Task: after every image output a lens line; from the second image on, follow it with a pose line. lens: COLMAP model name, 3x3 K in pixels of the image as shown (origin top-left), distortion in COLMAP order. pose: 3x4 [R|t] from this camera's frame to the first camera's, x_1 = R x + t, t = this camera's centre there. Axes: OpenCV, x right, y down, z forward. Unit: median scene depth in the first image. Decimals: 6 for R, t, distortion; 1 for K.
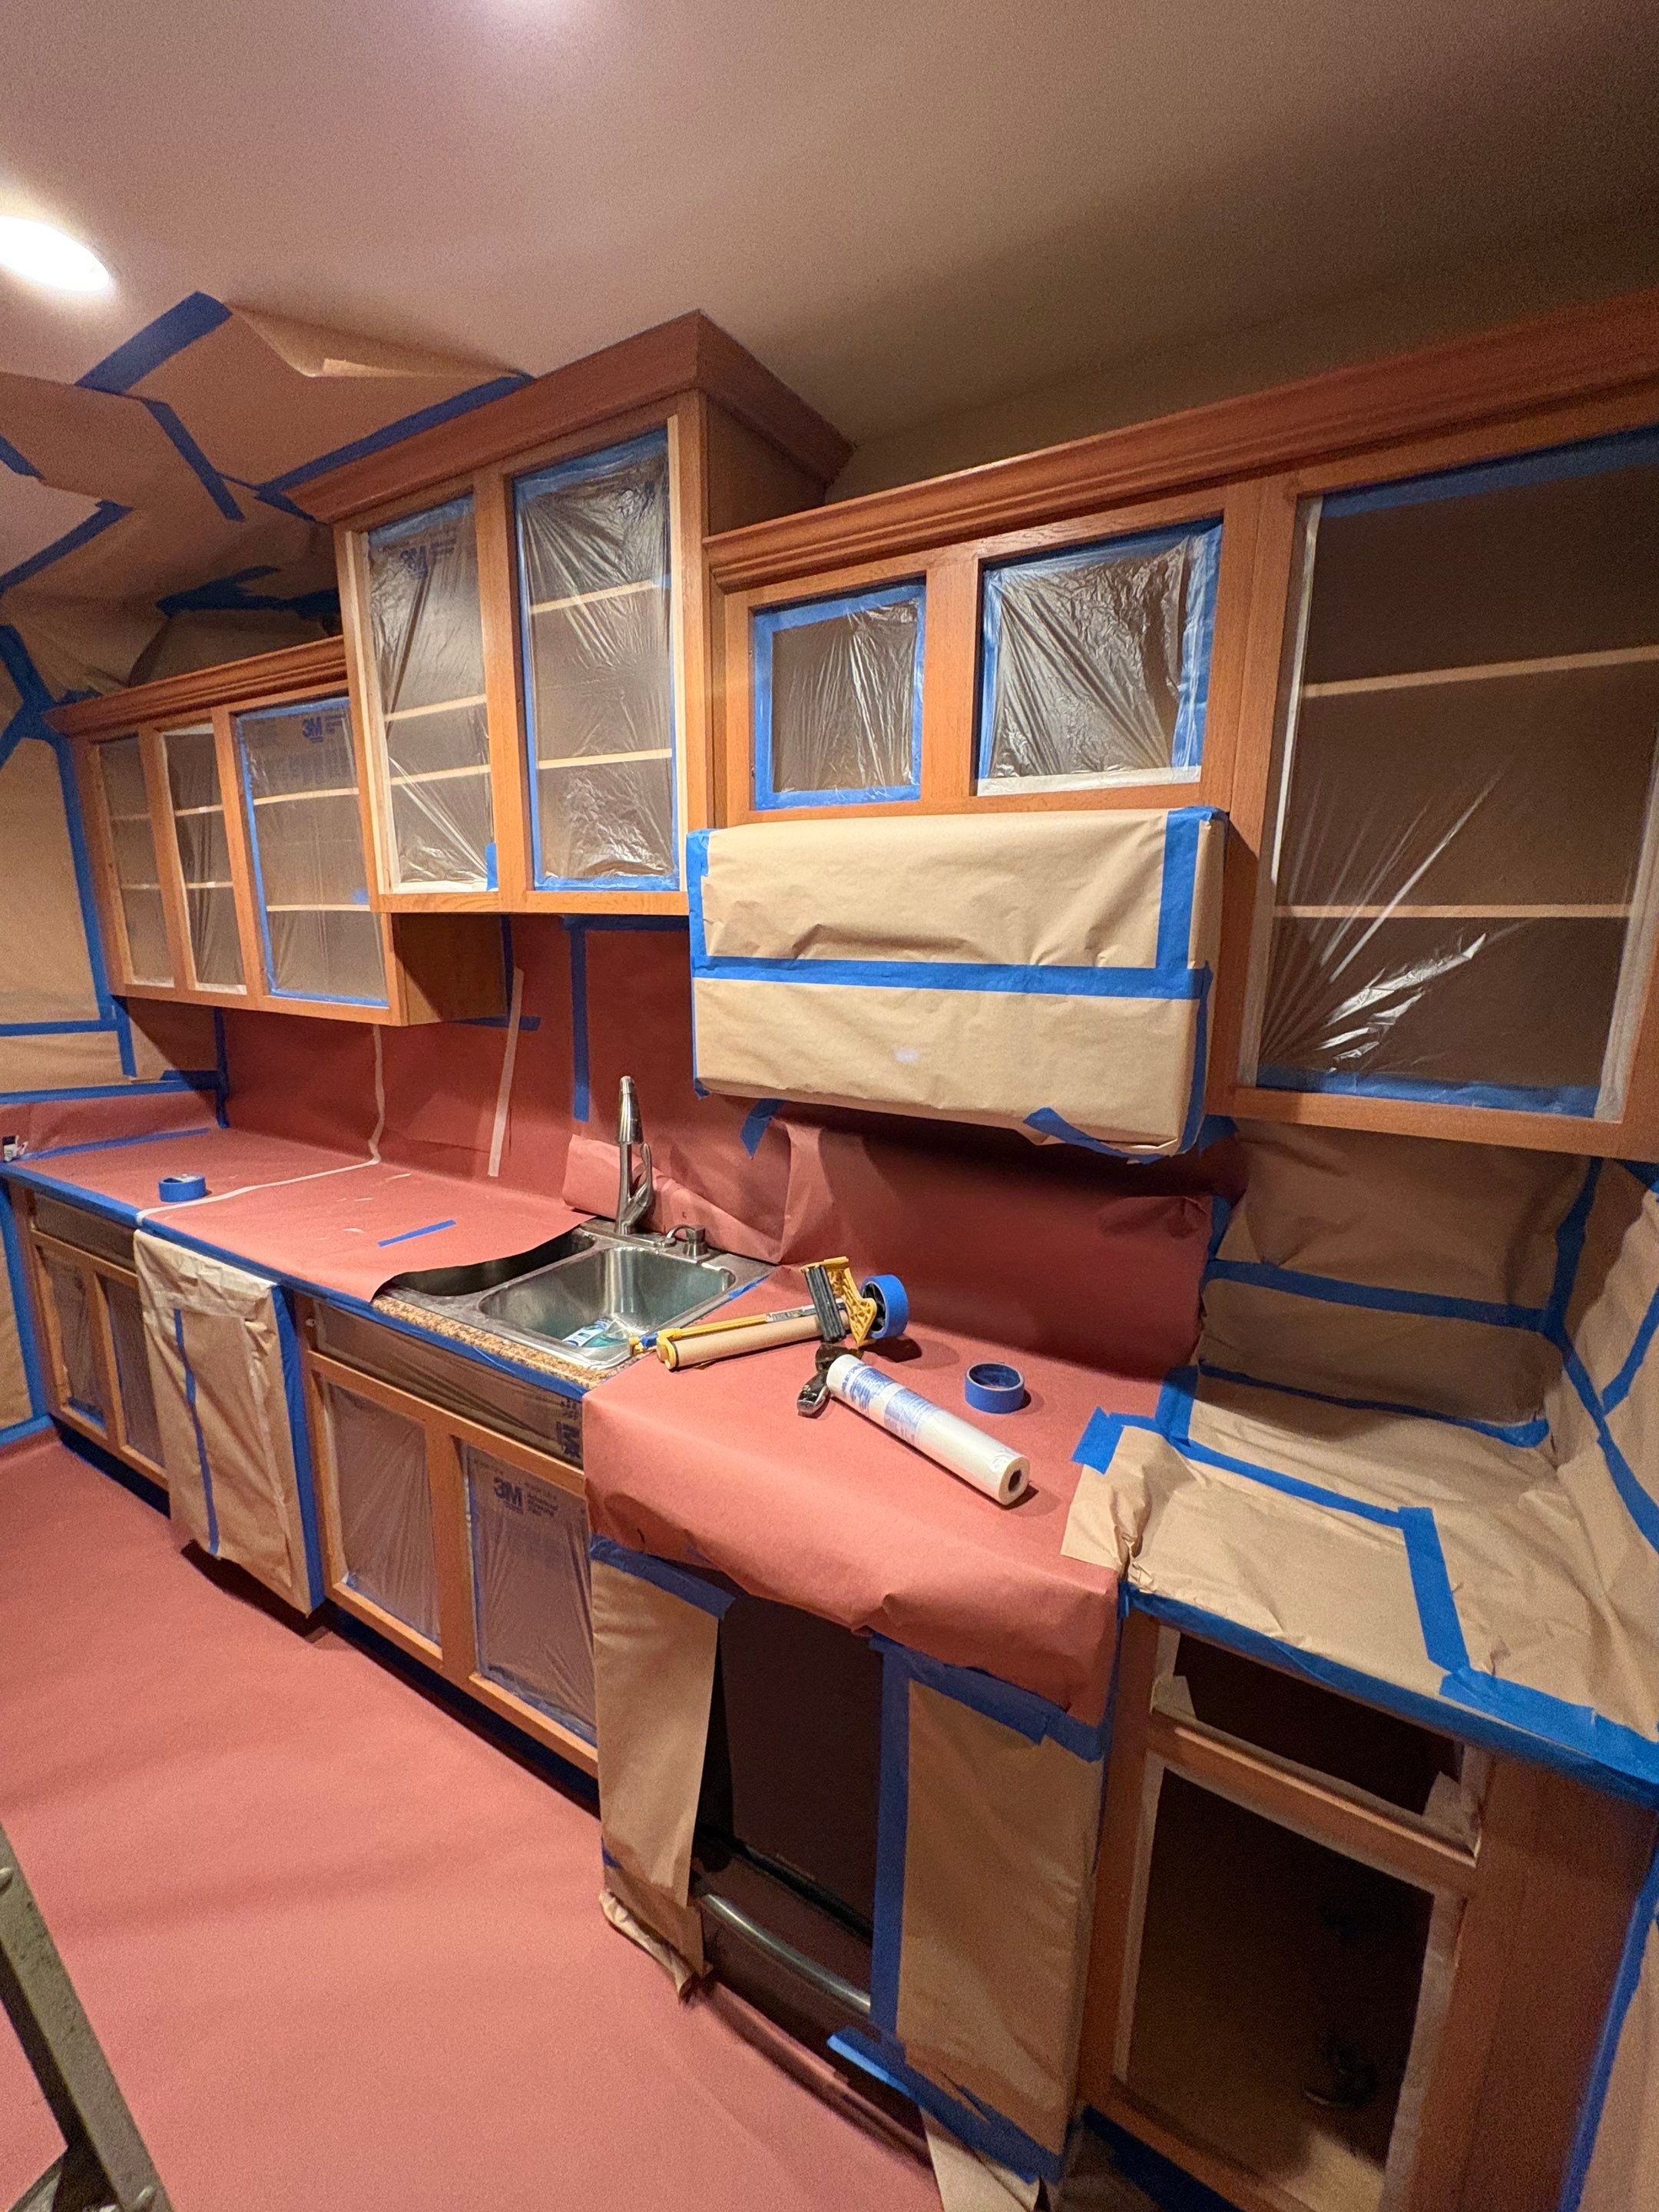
lens RADIAL K [[882.2, 0, 827.7], [0, 882.2, 1101.5], [0, 0, 1]] dist [-0.000850, -0.000032]
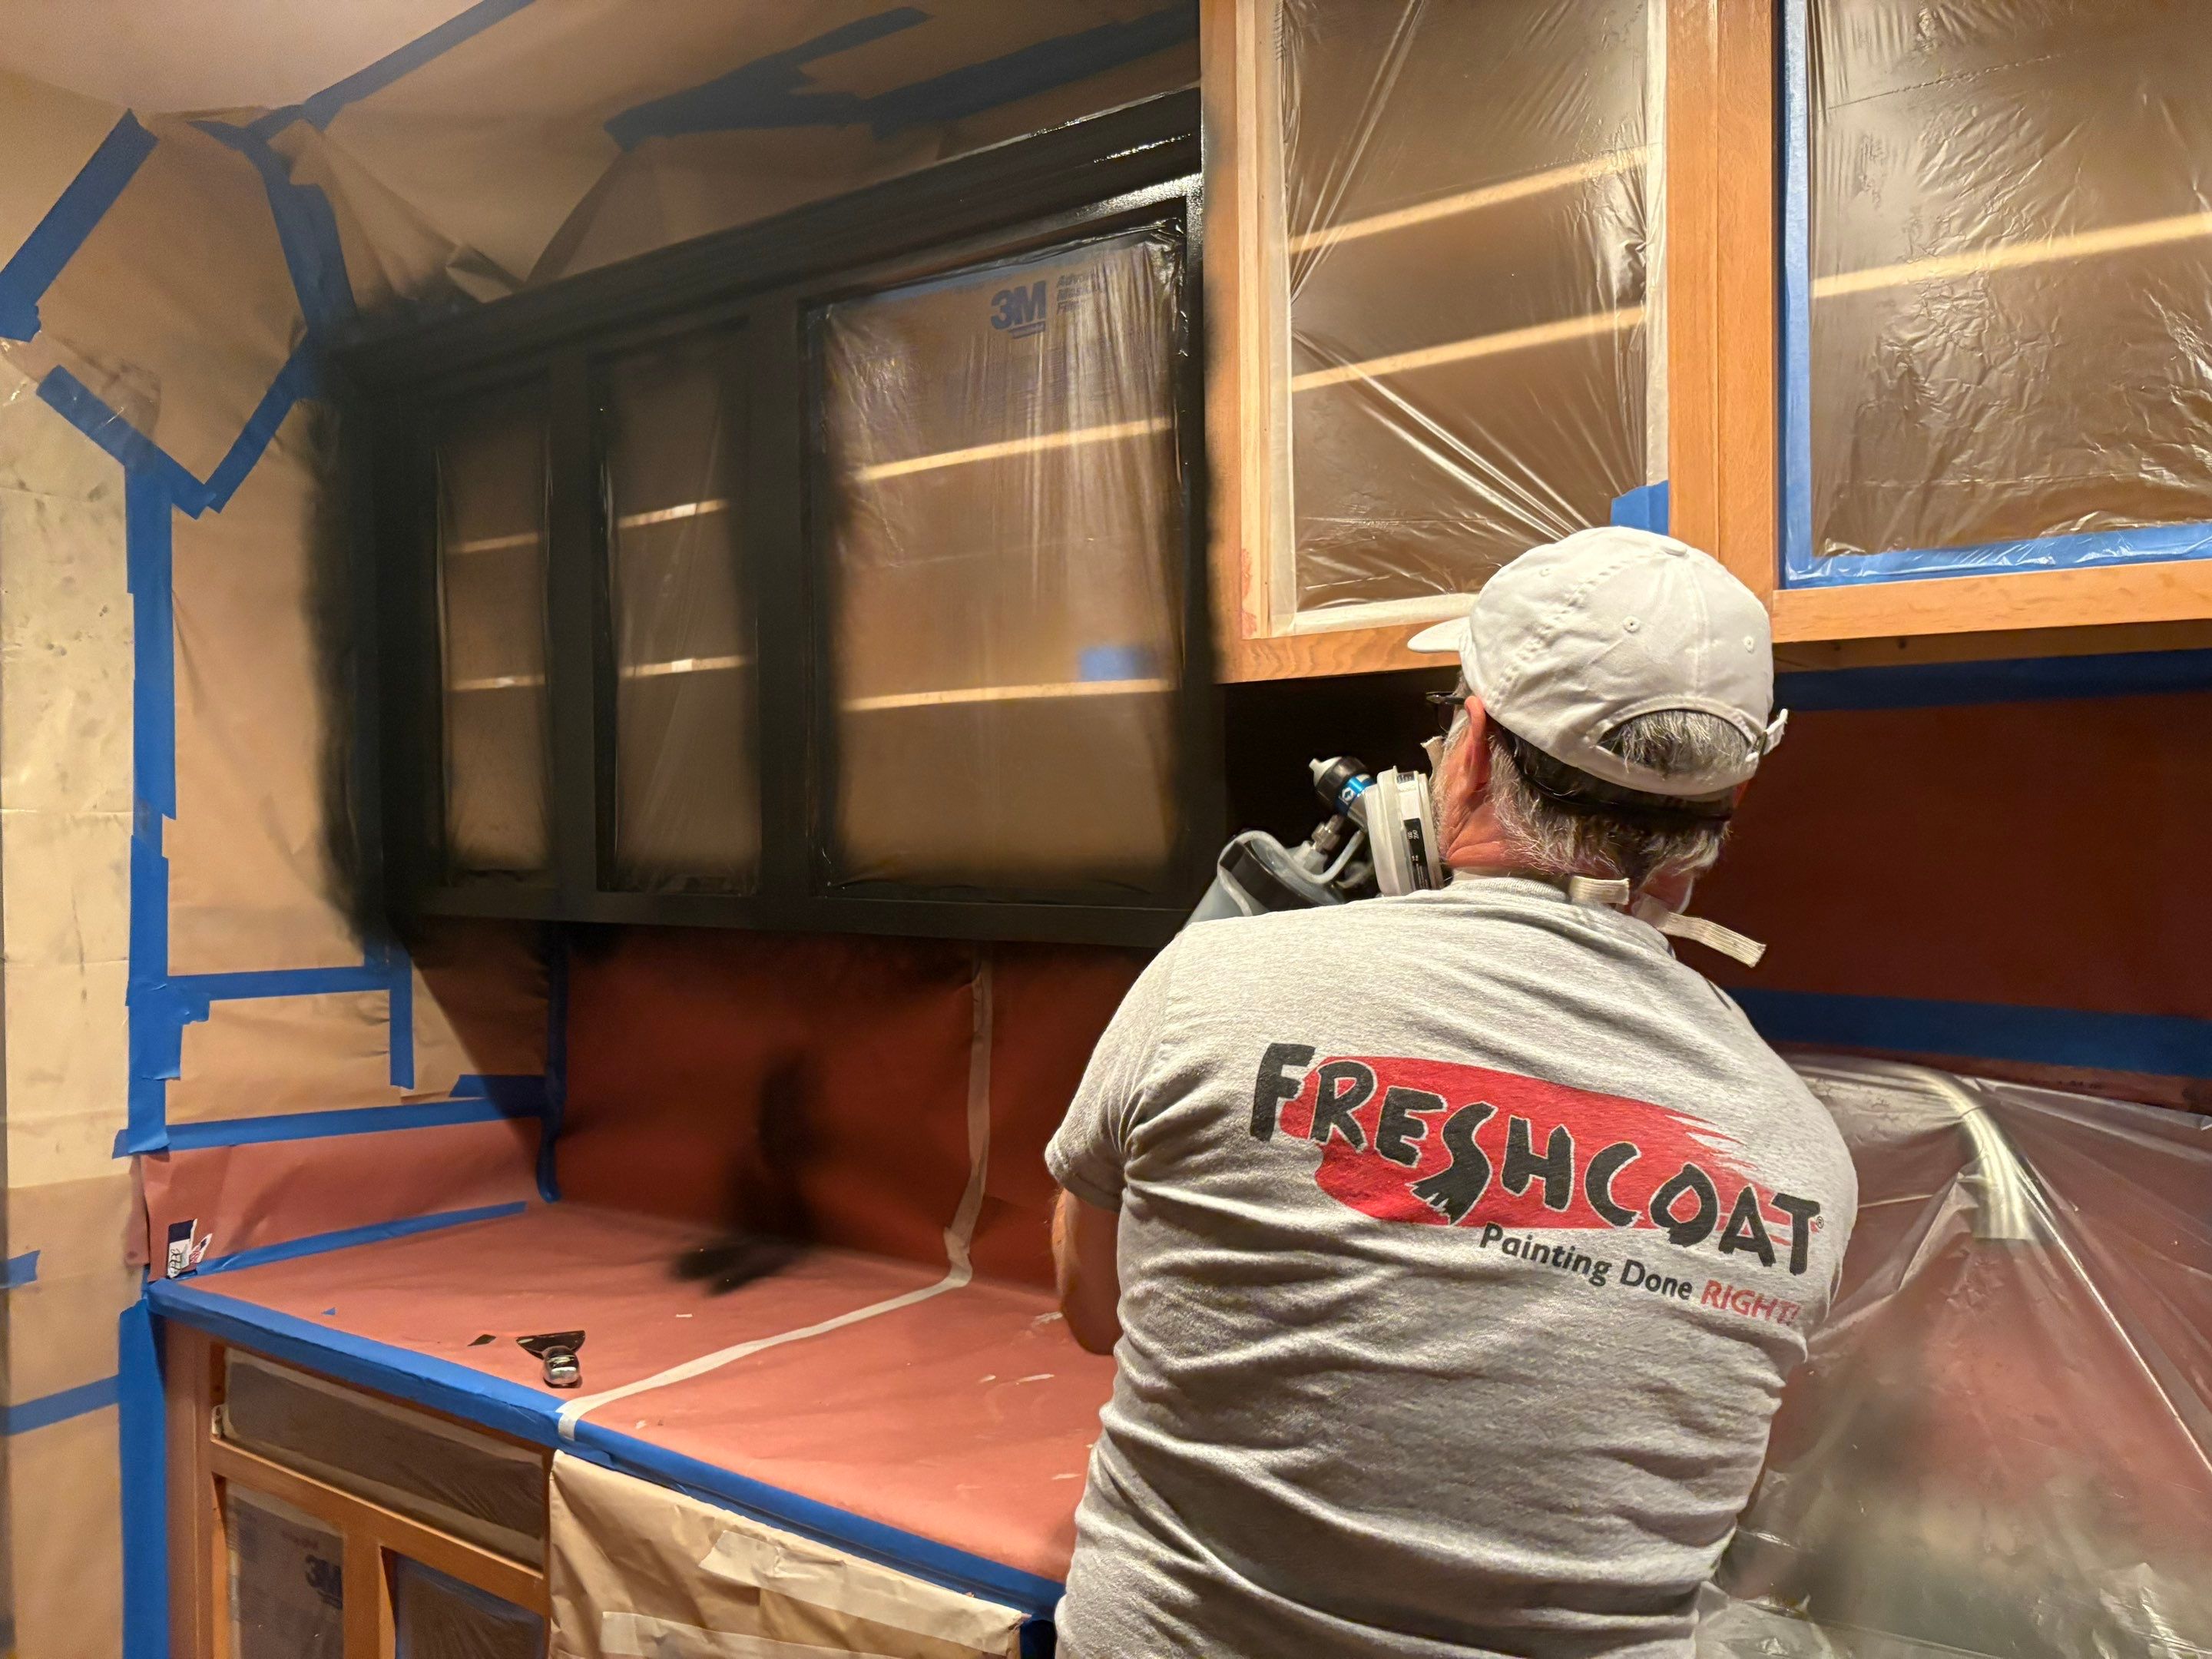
lens RADIAL K [[1659.8, 0, 1106.3], [0, 1659.8, 832.1], [0, 0, 1]] dist [0.012455, 0.001259]
pose [[0.995477, -0.020988, -0.092658, -0.418889], [0.003095, 0.981941, -0.189162, 0.007638], [0.094955, 0.188019, 0.977564, 0.188369]]
